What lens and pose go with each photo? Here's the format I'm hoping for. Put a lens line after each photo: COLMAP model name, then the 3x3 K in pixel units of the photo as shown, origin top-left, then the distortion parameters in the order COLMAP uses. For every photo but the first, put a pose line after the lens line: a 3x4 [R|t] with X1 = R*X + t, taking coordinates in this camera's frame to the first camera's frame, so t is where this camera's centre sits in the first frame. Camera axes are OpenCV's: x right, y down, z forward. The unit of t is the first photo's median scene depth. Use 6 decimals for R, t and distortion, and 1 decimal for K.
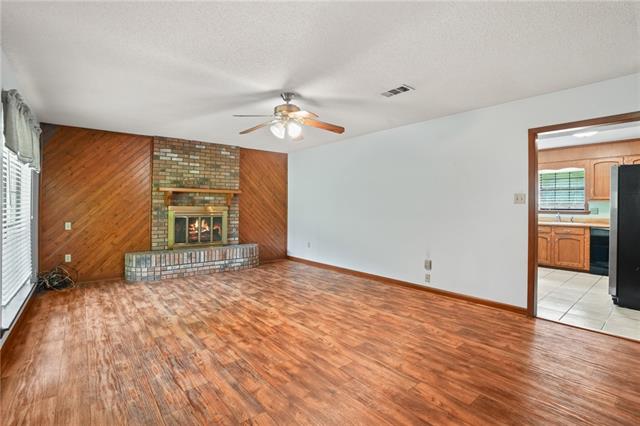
lens RADIAL K [[303.9, 0, 320.0], [0, 303.9, 213.0], [0, 0, 1]] dist [-0.011572, 0.000258]
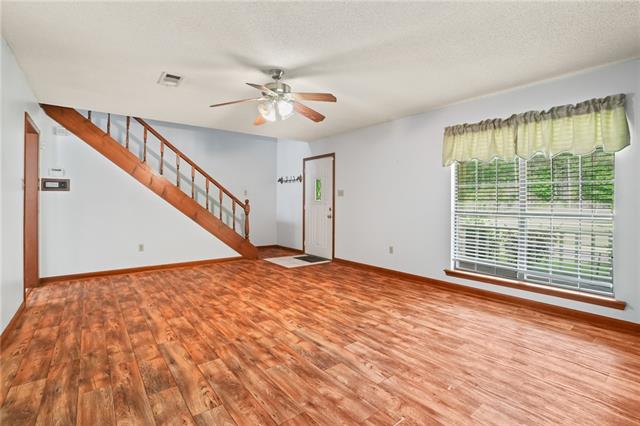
lens RADIAL K [[306.1, 0, 320.8], [0, 306.1, 204.2], [0, 0, 1]] dist [-0.064082, 0.000554]
pose [[-0.999763, -0.011376, 0.018555, -0.157469], [-0.010908, 0.999625, 0.025129, -0.009538], [-0.018834, 0.024920, -0.999512, 1.141321]]
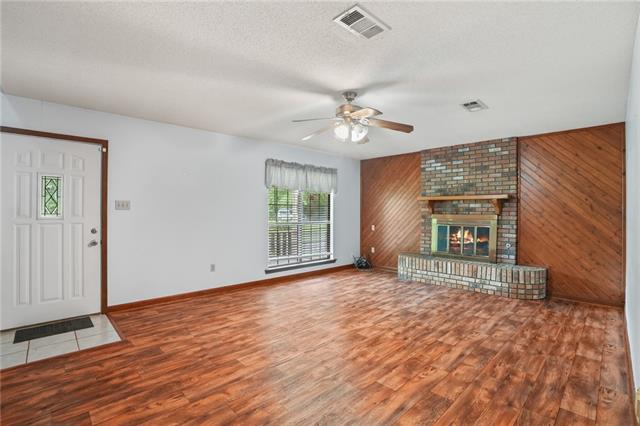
lens RADIAL K [[300.5, 0, 312.4], [0, 300.5, 227.5], [0, 0, 1]] dist [-0.065373, 0.000490]
pose [[0.077579, 0.045665, -0.995940, 0.474142], [-0.025987, 0.998704, 0.043767, -0.011117], [0.996647, 0.022486, 0.078665, 0.488944]]
